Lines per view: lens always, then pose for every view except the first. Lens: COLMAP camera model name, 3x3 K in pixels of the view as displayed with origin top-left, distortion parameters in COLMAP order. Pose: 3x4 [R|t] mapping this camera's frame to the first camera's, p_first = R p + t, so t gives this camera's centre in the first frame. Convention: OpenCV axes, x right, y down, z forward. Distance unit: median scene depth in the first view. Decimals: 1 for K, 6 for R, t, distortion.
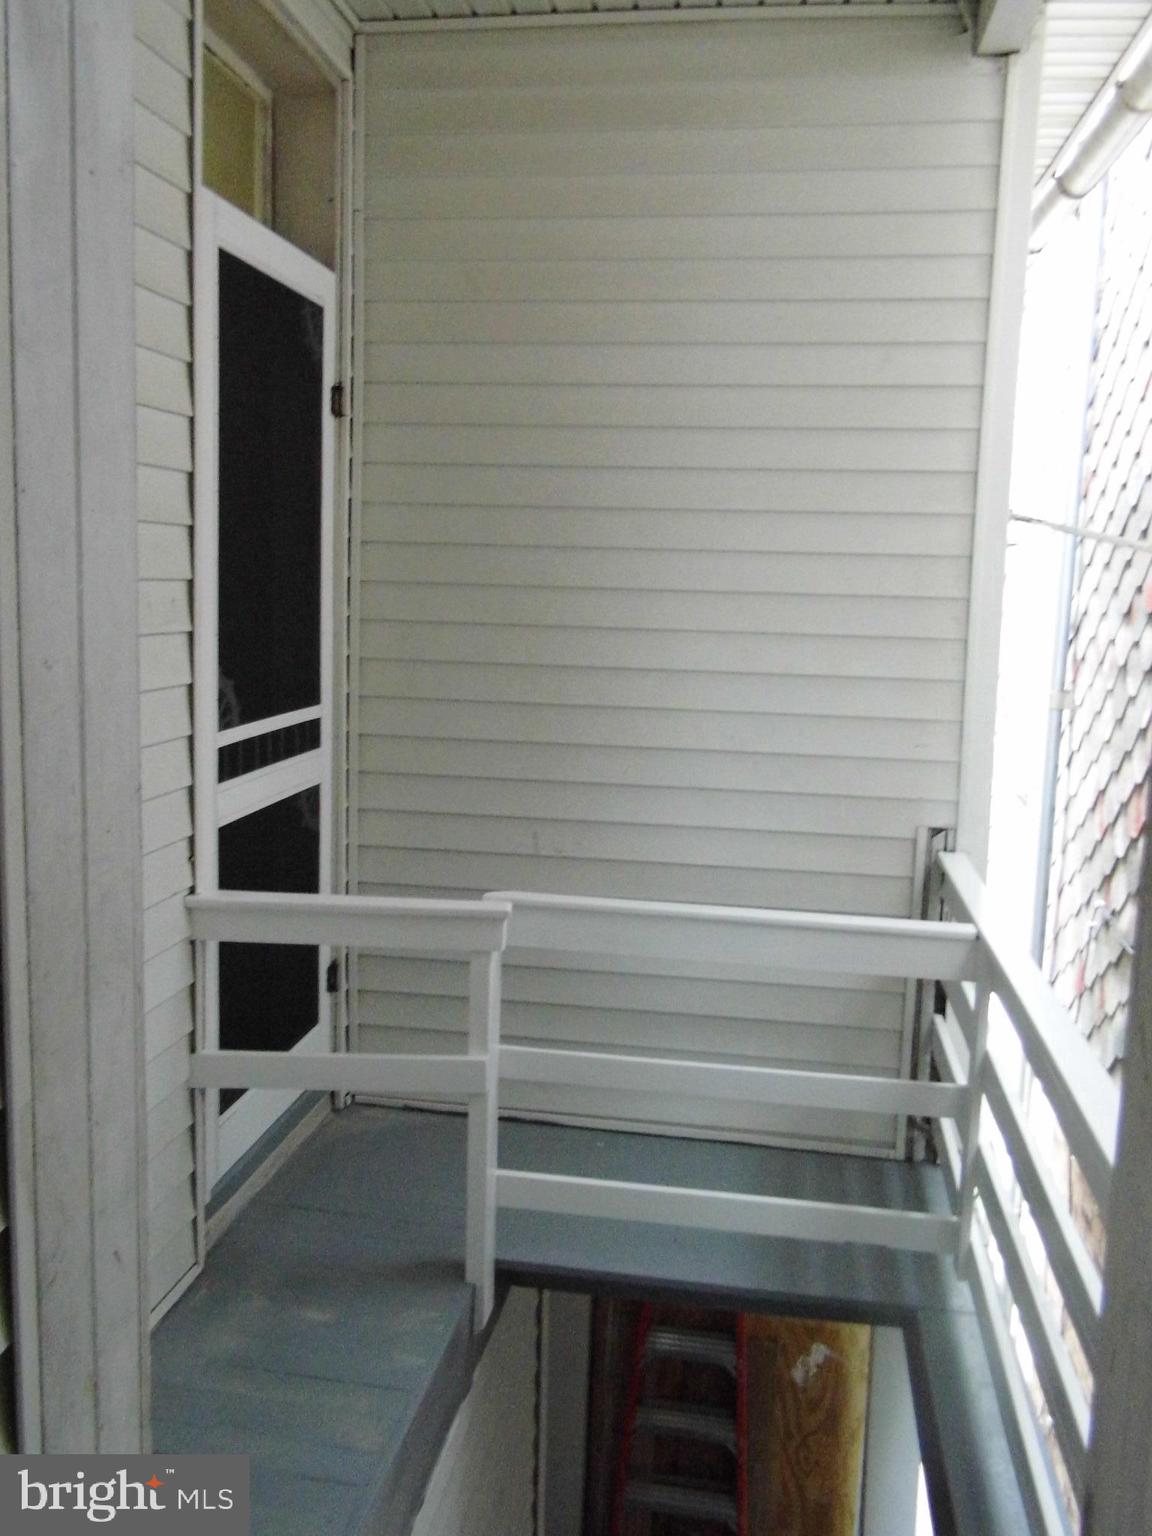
lens RADIAL K [[1320.2, 0, 576.0], [0, 1320.2, 768.0], [0, 0, 1]] dist [-0.010941, -0.002335]
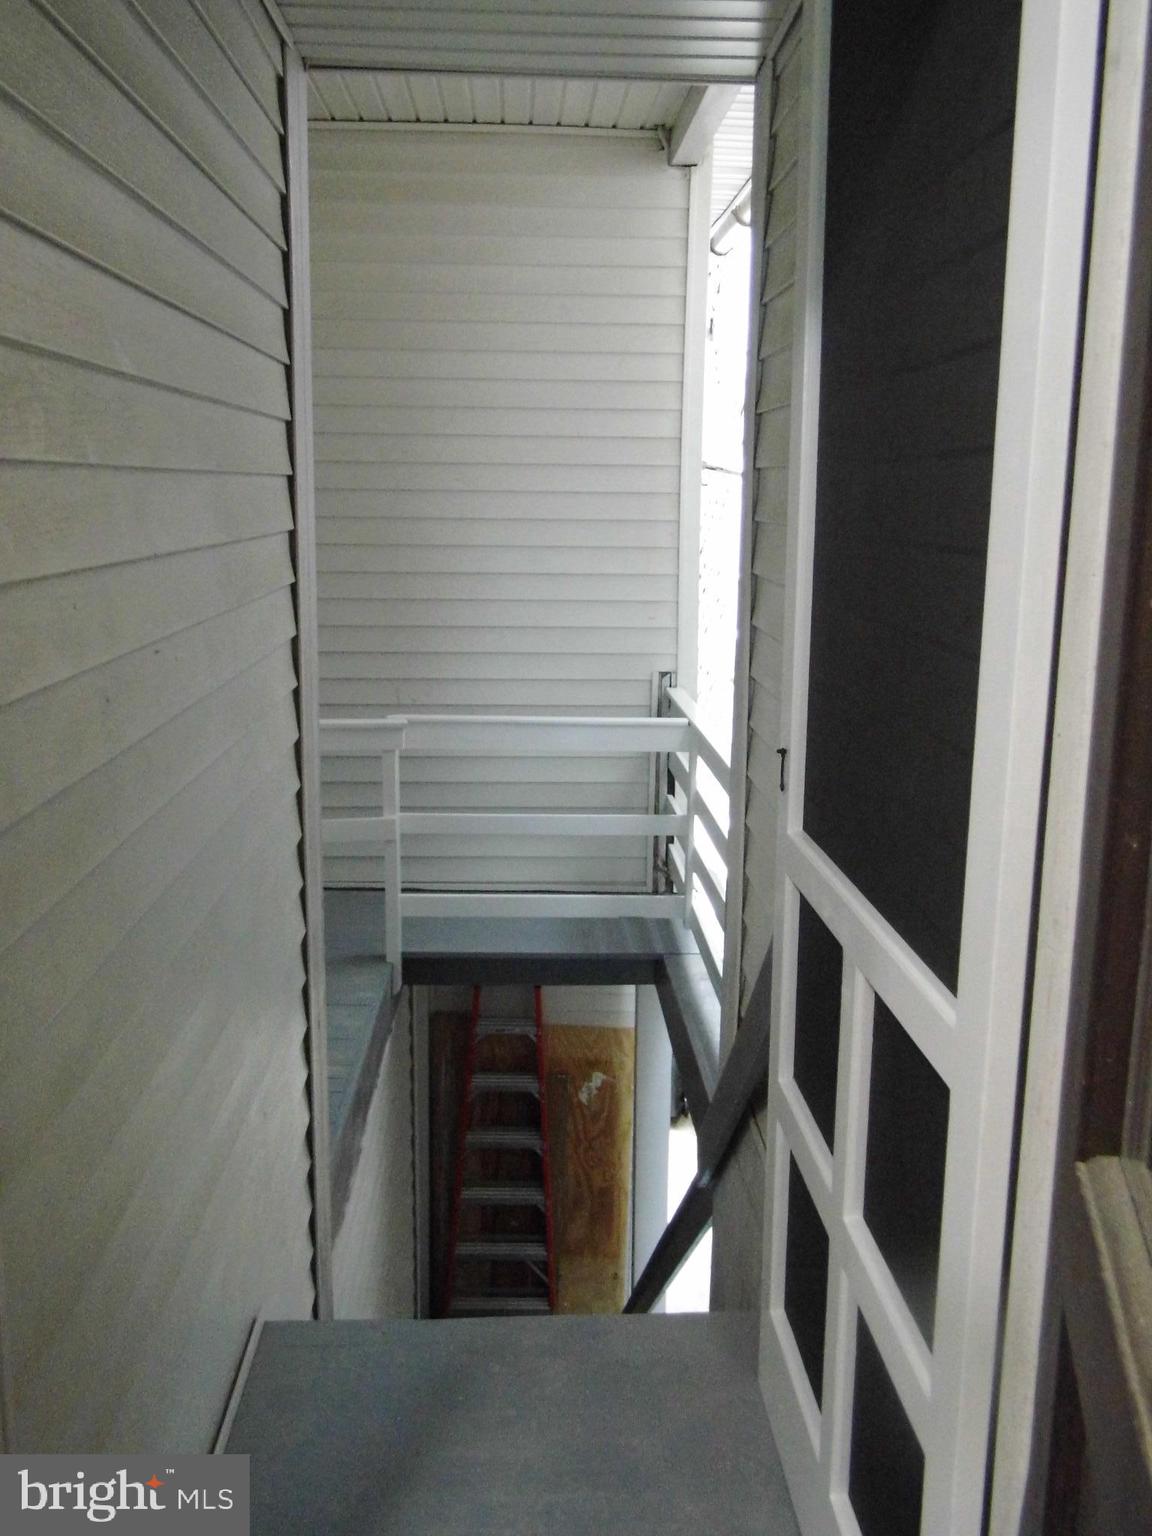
lens RADIAL K [[1320.2, 0, 576.0], [0, 1320.2, 768.0], [0, 0, 1]] dist [-0.010941, -0.002335]
pose [[0.979867, -0.053060, 0.192469, -0.127901], [0.042033, 0.997256, 0.060933, 0.058706], [-0.195174, -0.051616, 0.979409, -0.486039]]
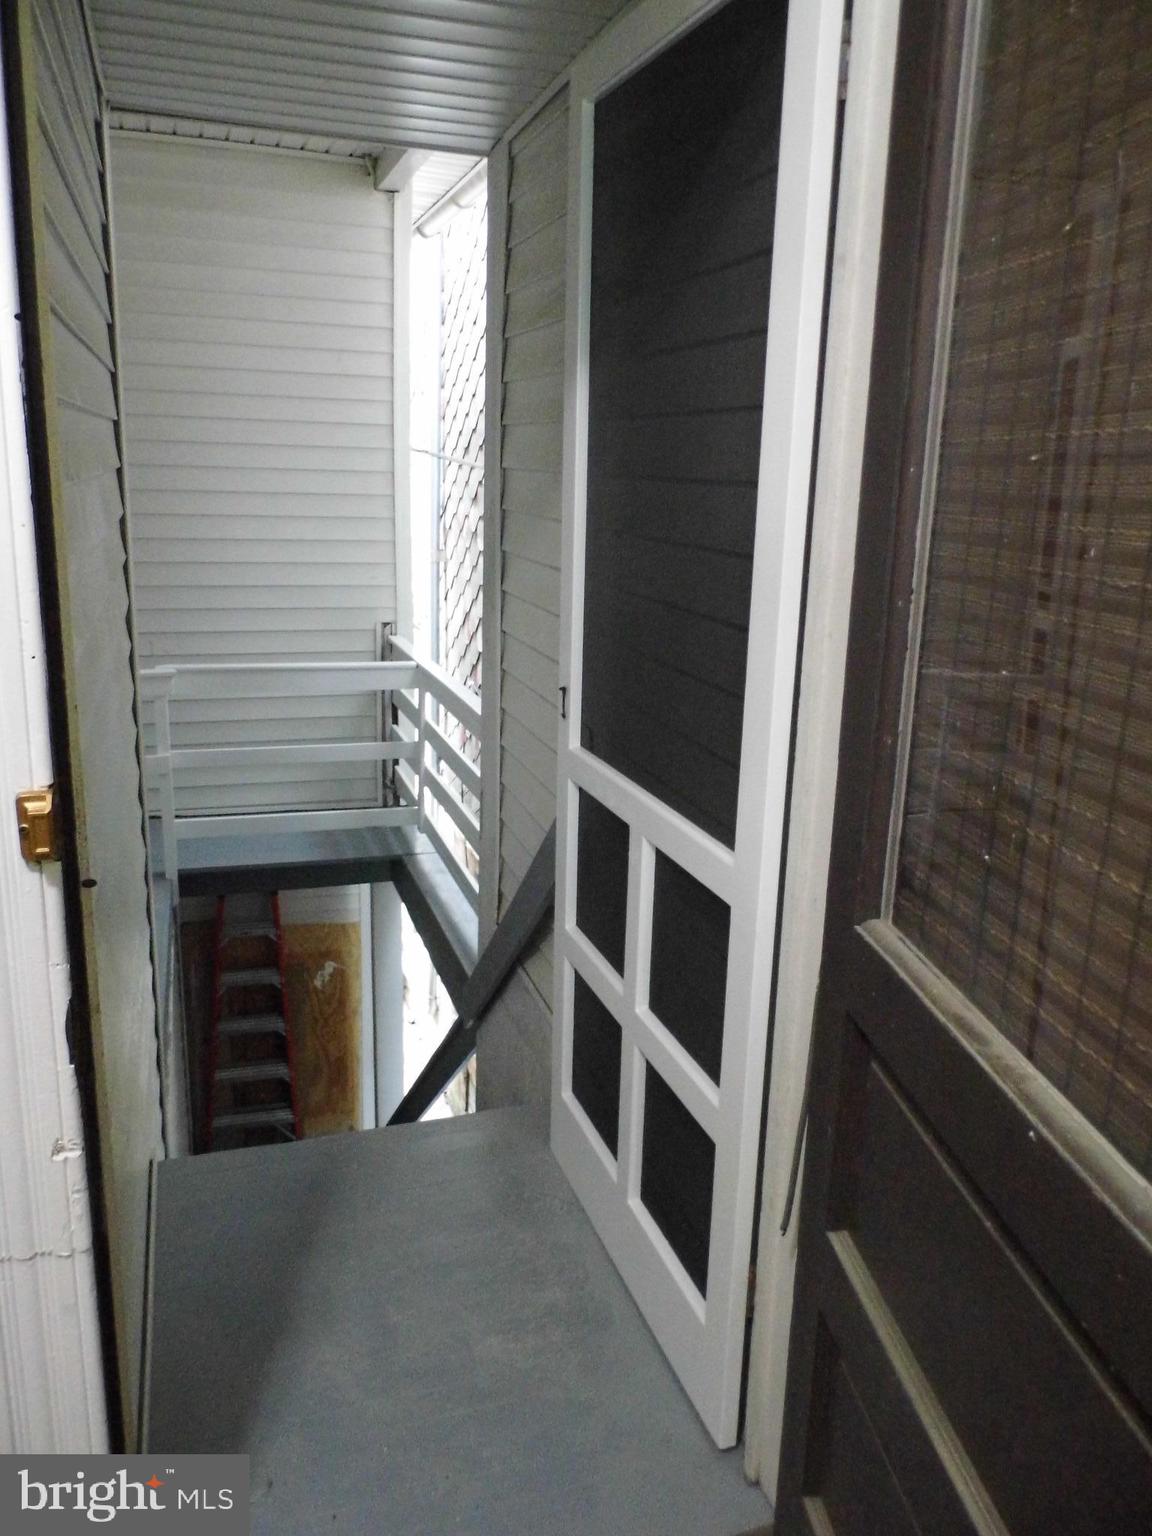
lens RADIAL K [[1145.8, 0, 576.0], [0, 1145.8, 768.0], [0, 0, 1]] dist [0.001272, -0.004233]
pose [[0.887396, -0.112561, 0.447055, -0.227625], [0.057638, 0.989215, 0.134657, 0.045807], [-0.457390, -0.093727, 0.884313, -0.551042]]
